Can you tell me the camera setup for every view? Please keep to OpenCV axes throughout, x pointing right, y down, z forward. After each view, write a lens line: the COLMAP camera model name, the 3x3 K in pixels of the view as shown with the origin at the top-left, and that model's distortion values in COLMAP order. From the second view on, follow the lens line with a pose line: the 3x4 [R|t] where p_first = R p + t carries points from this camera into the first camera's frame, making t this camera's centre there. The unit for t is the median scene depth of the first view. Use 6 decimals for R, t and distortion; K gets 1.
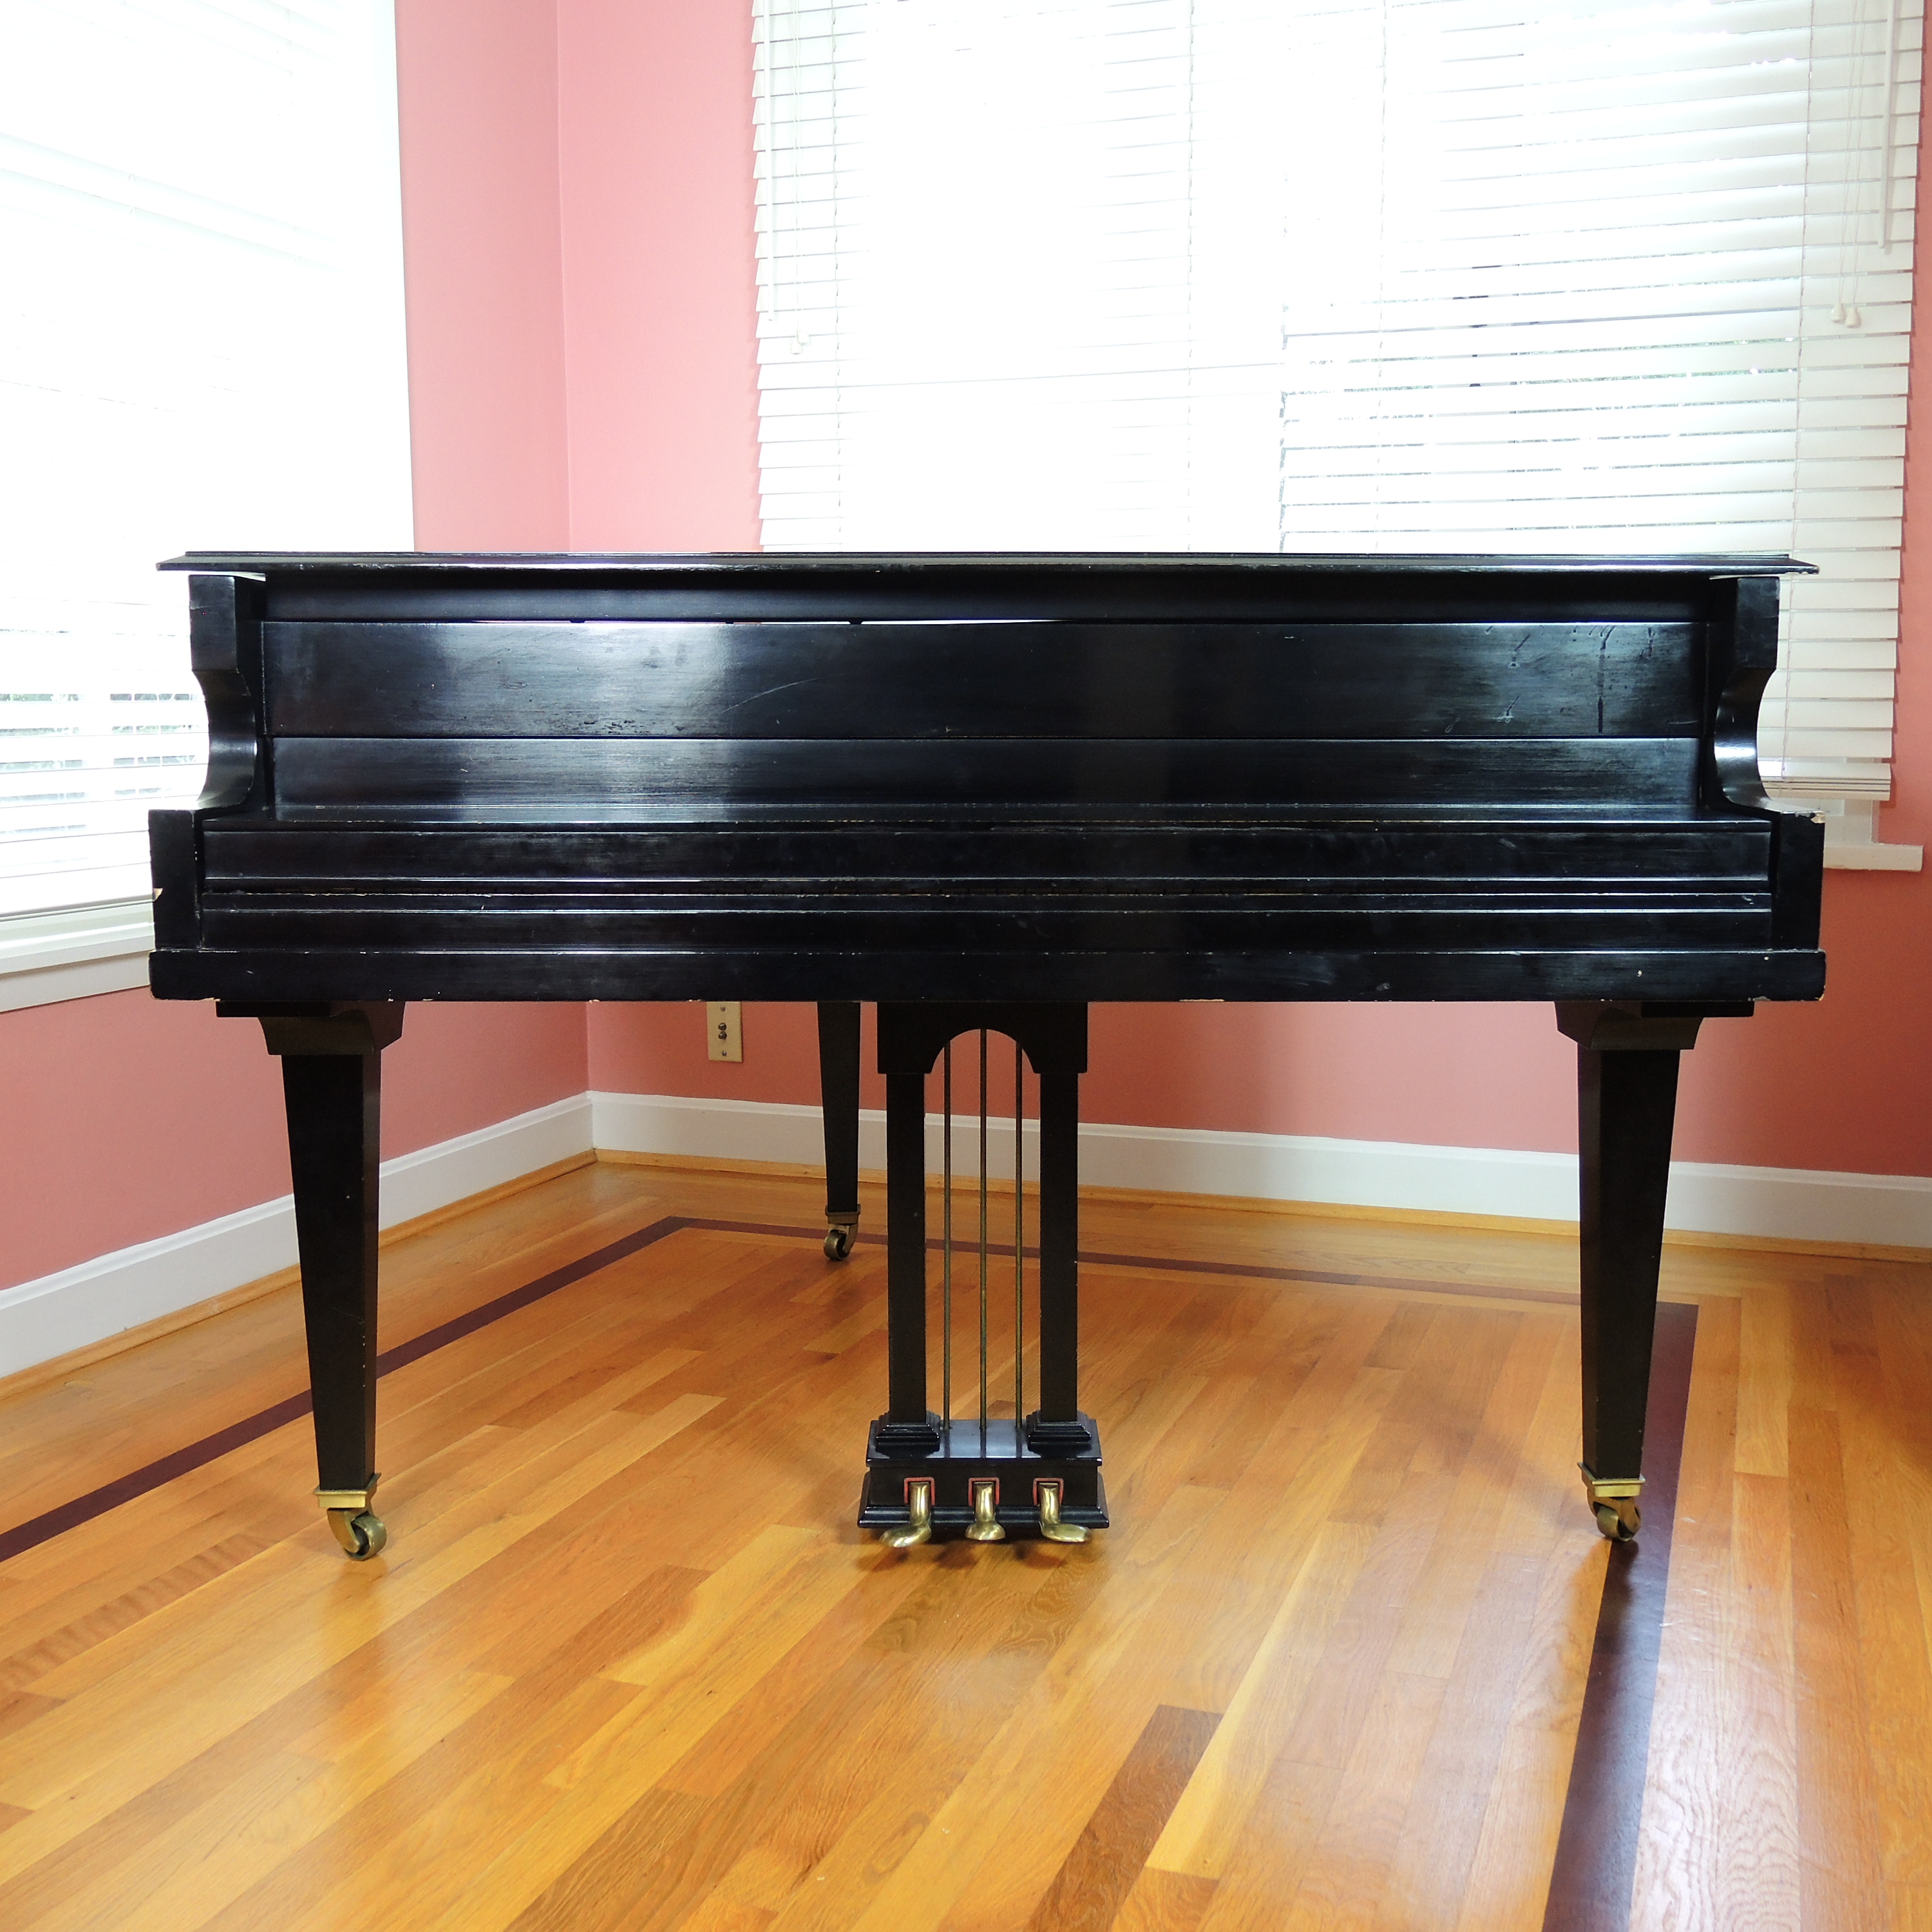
lens RADIAL K [[2182.6, 0, 975.3], [0, 2182.6, 982.6], [0, 0, 1]] dist [-0.008087, 0.001176]
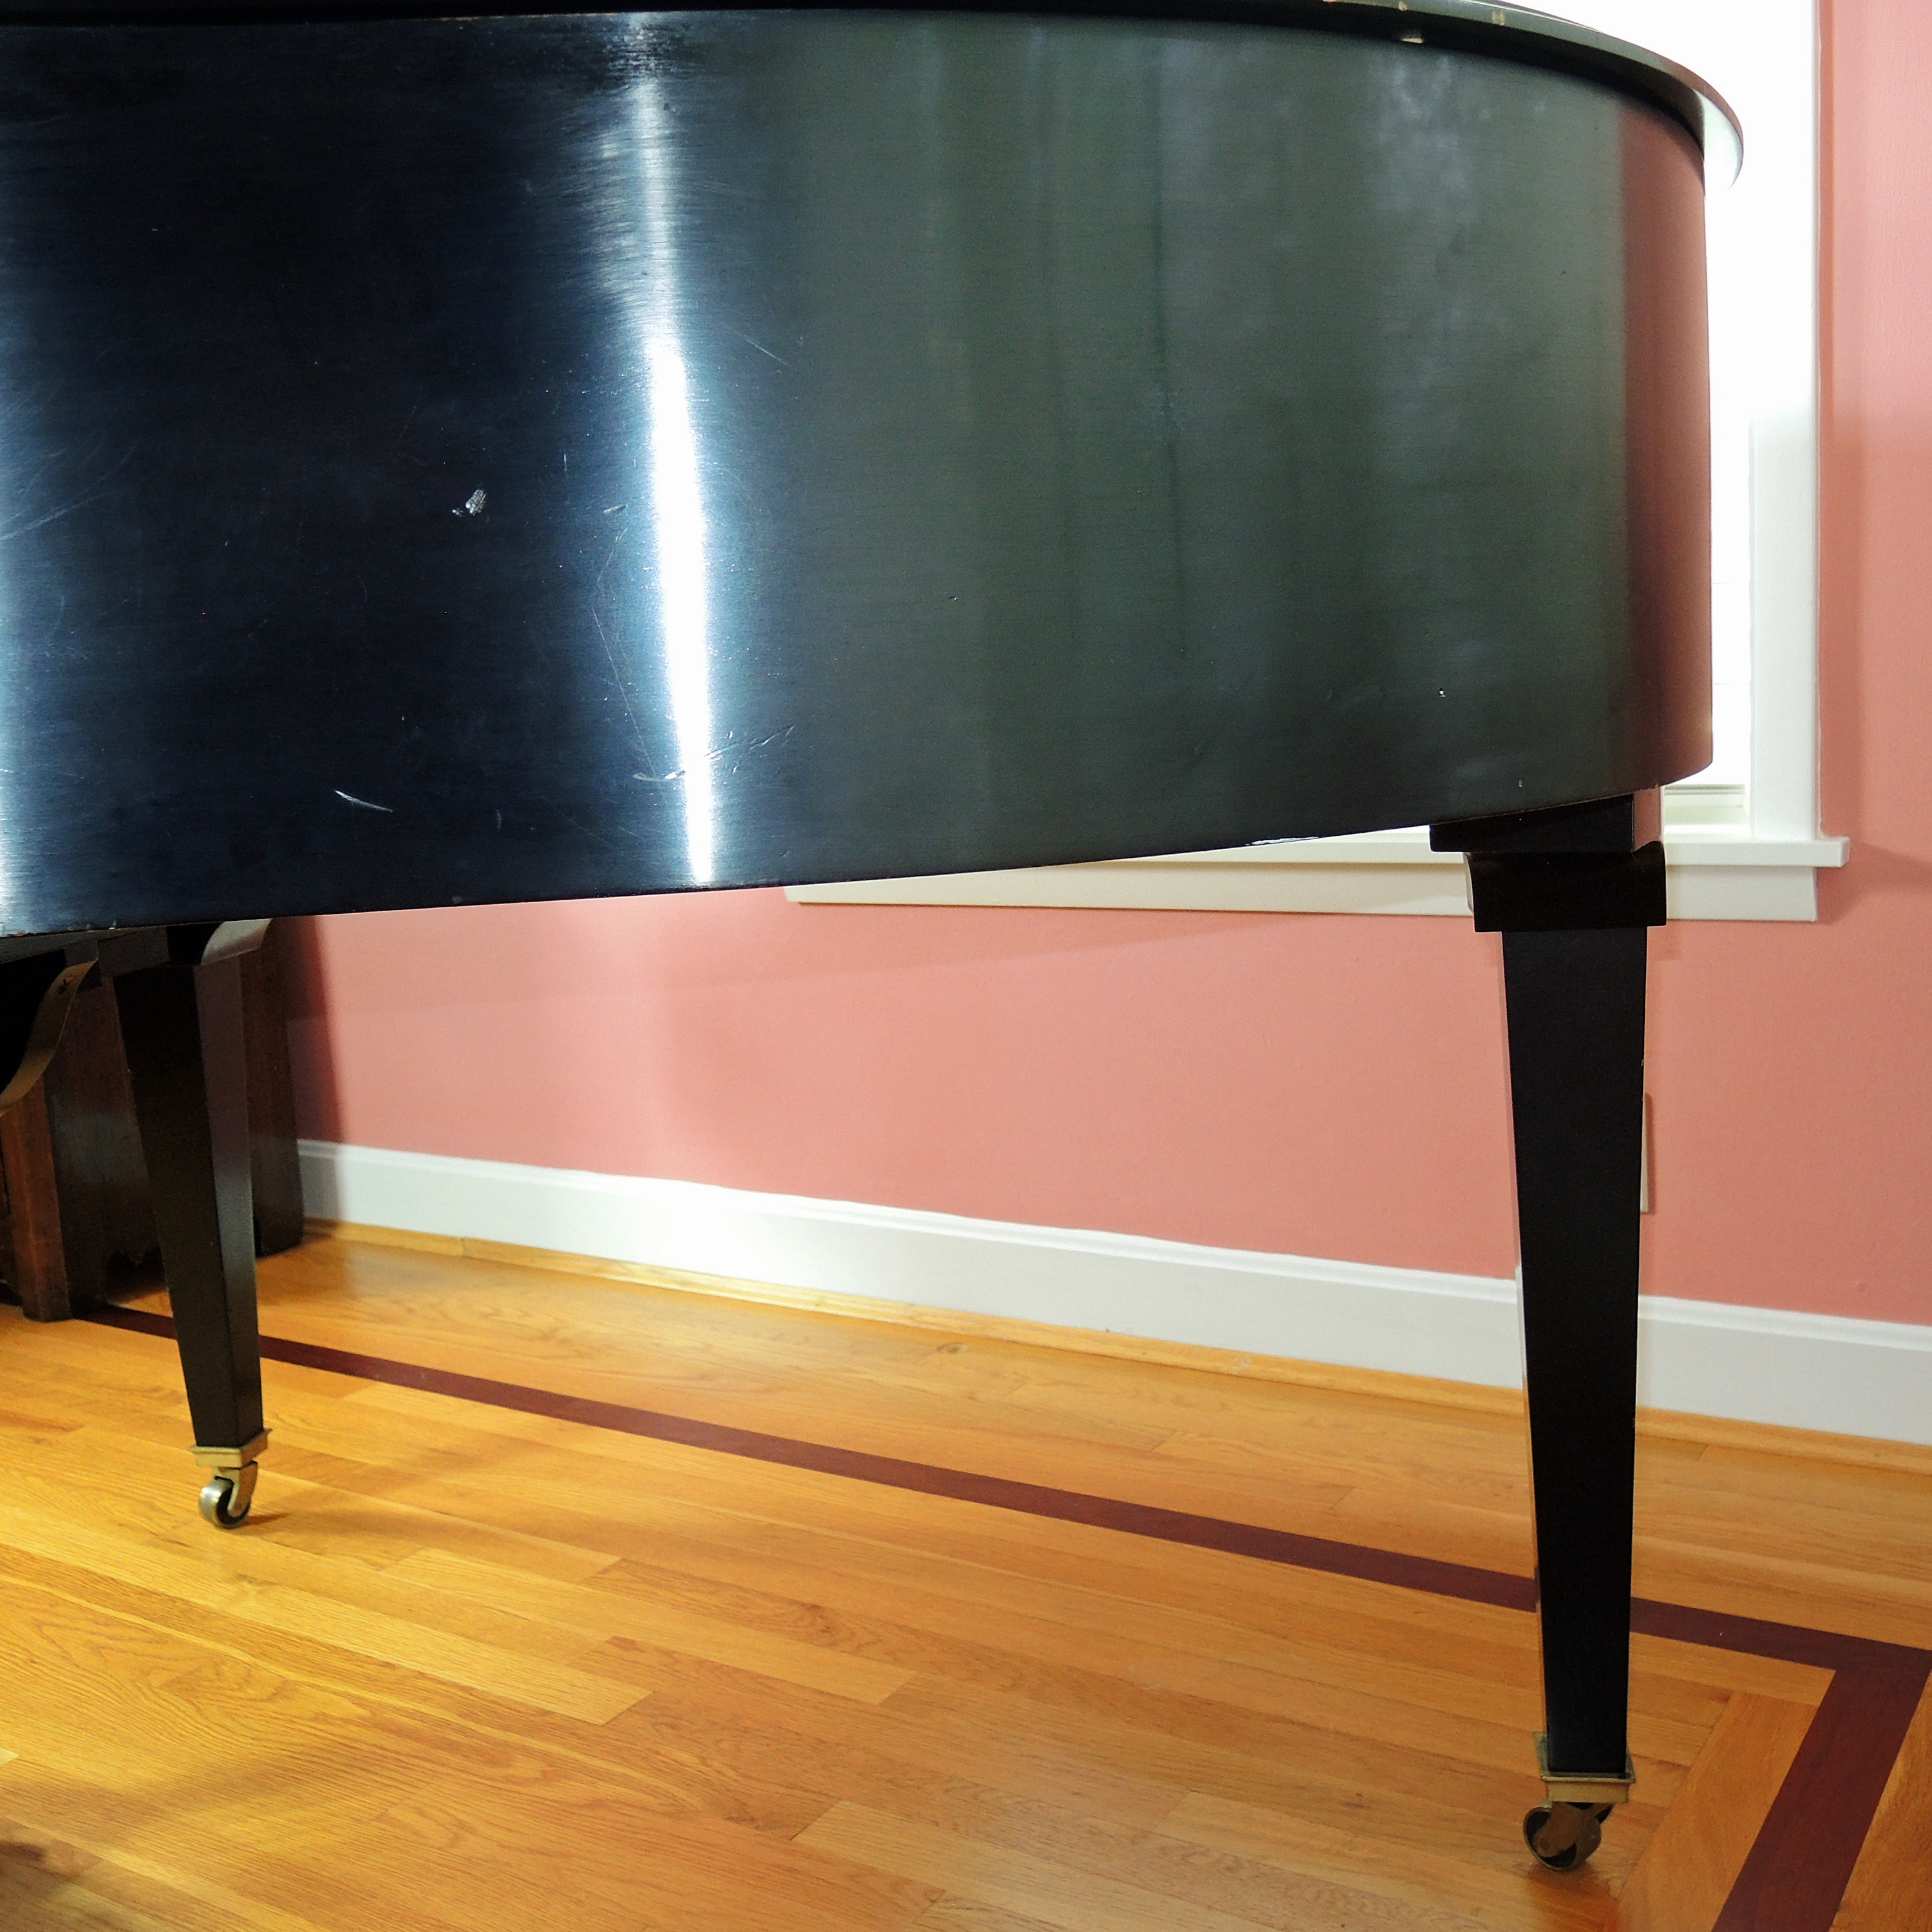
lens RADIAL K [[2182.6, 0, 975.3], [0, 2182.6, 982.6], [0, 0, 1]] dist [-0.008087, 0.001176]
pose [[-0.240925, 0.152021, -0.958564, 0.489756], [-0.073911, 0.981915, 0.174301, -0.137342], [0.967725, 0.112842, -0.225332, 1.550997]]
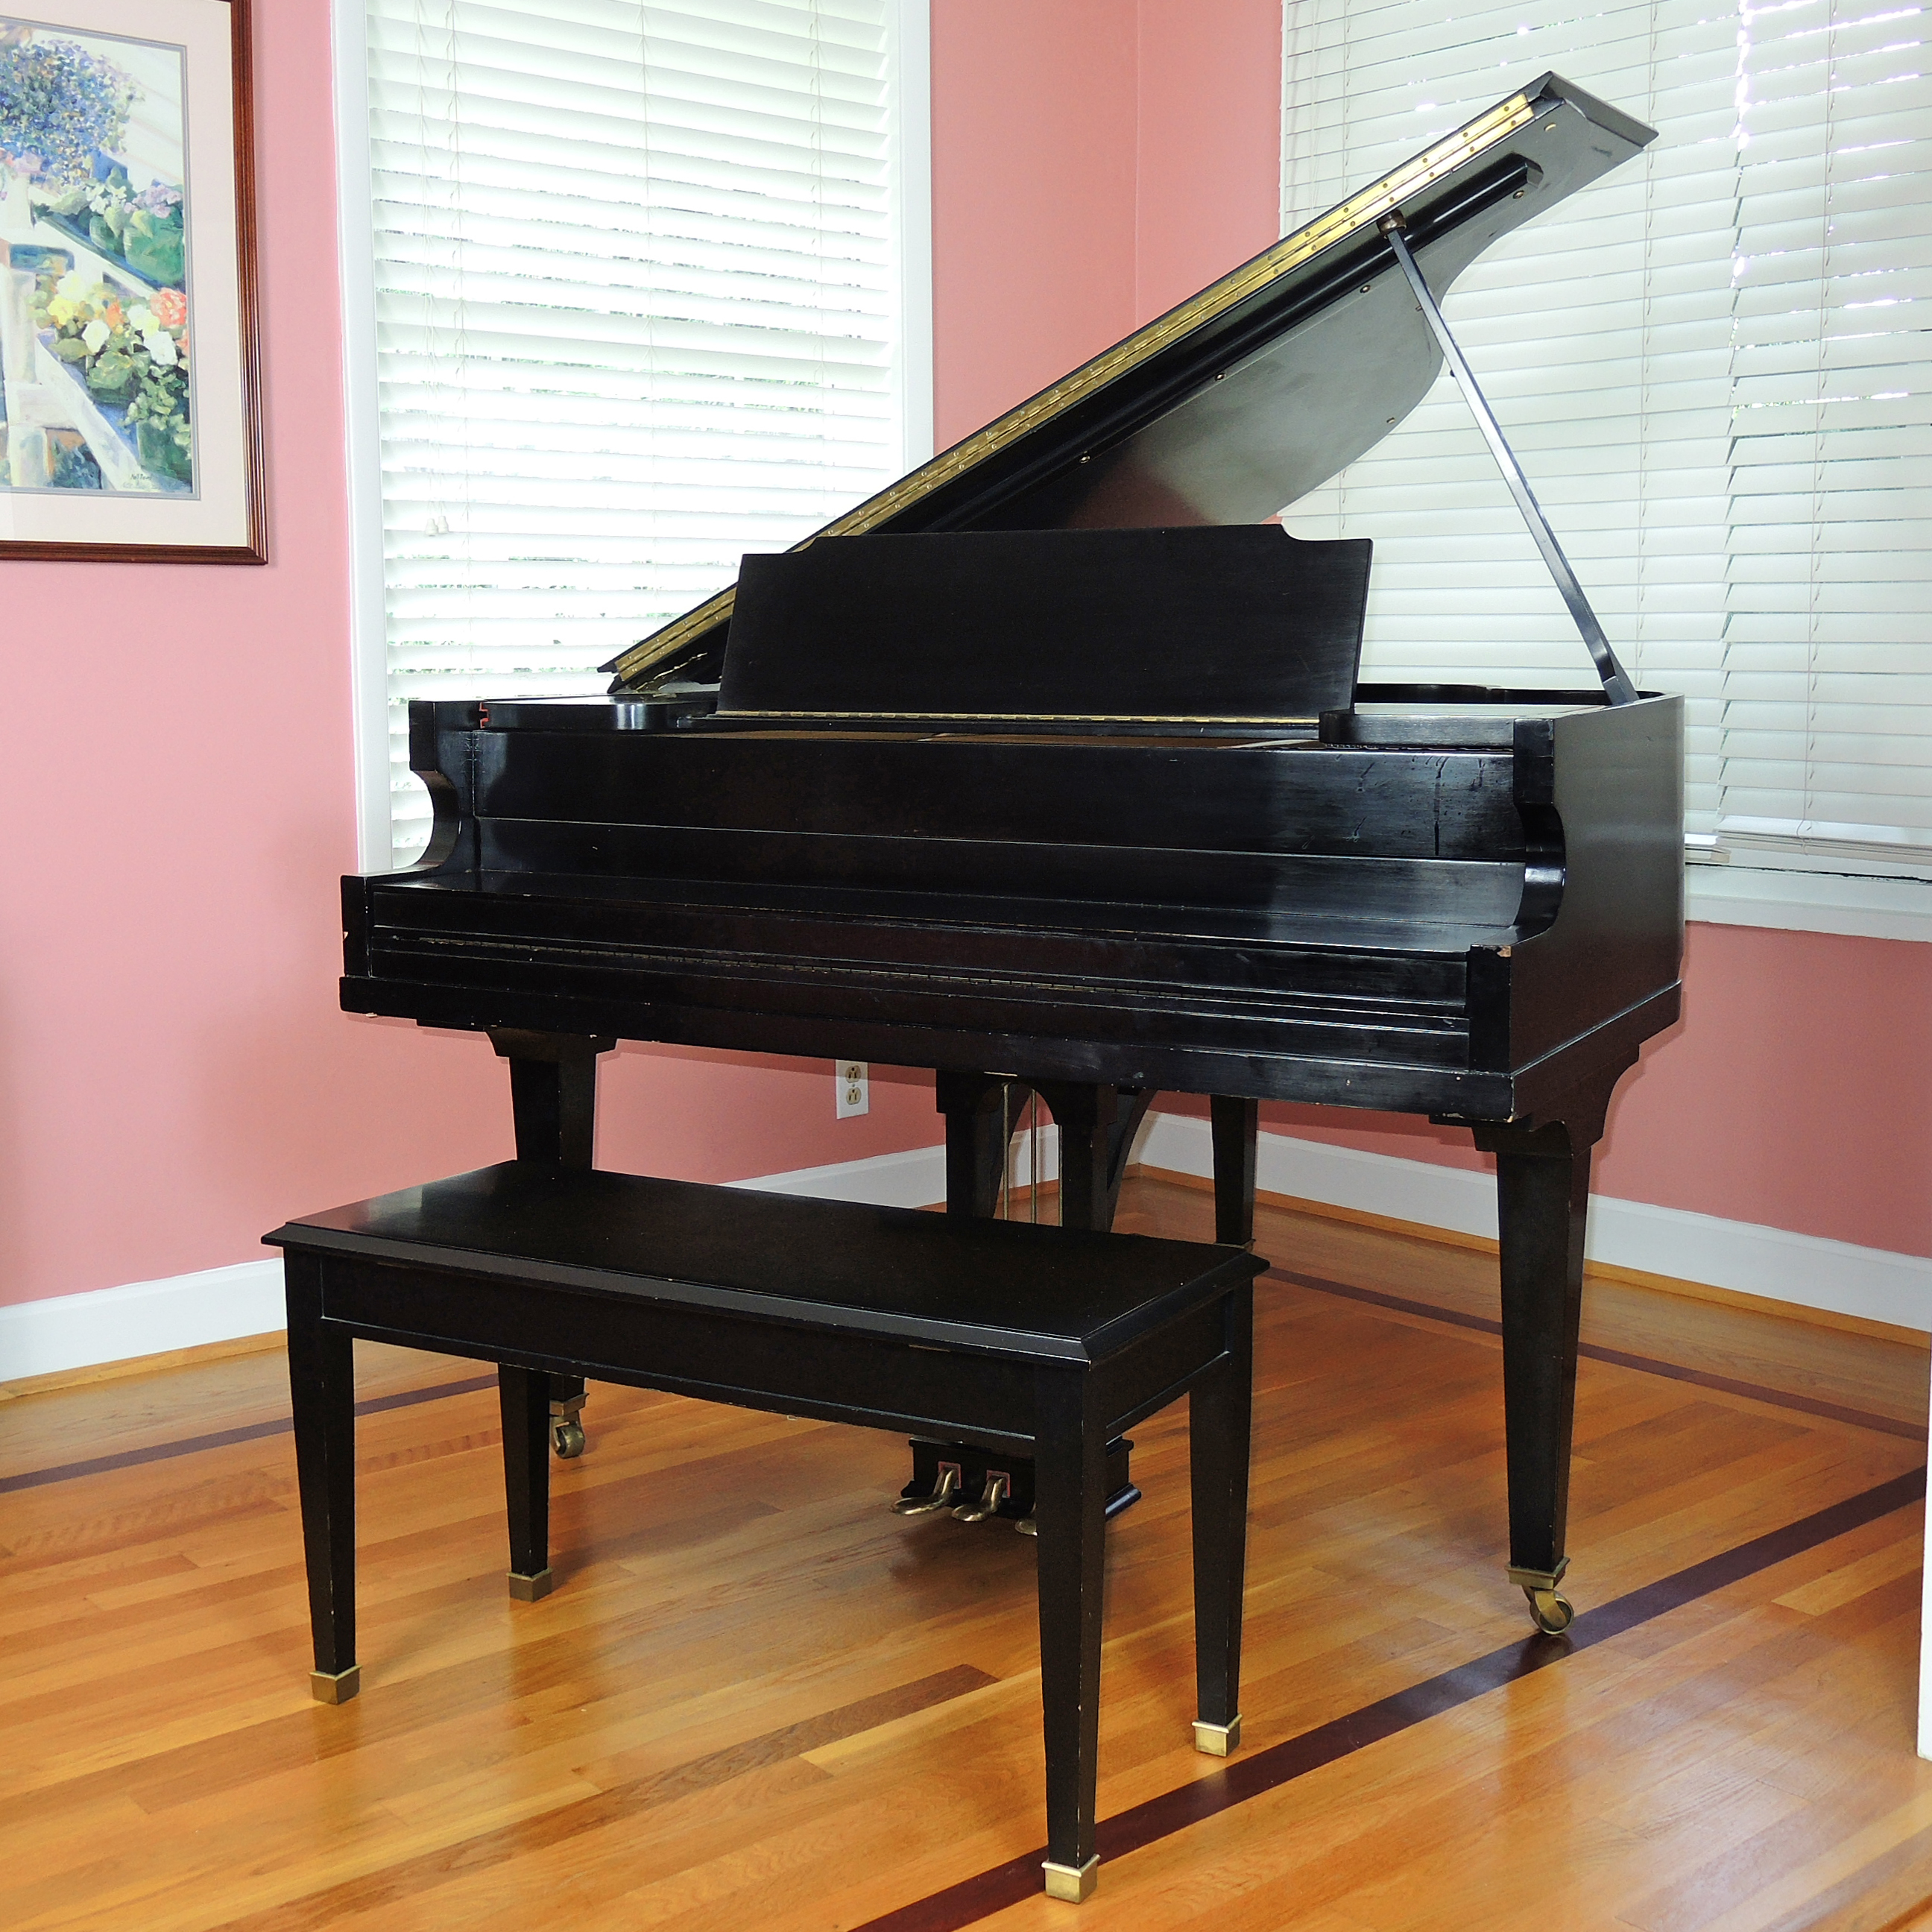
lens RADIAL K [[2482.9, 0, 966.0], [0, 2482.9, 966.0], [0, 0, 1]] dist [-0.013066, -0.004758]
pose [[0.874053, 0.061522, -0.481920, 0.635329], [-0.061932, 0.997967, 0.015075, -0.060338], [0.481868, 0.016670, 0.876085, -0.168025]]
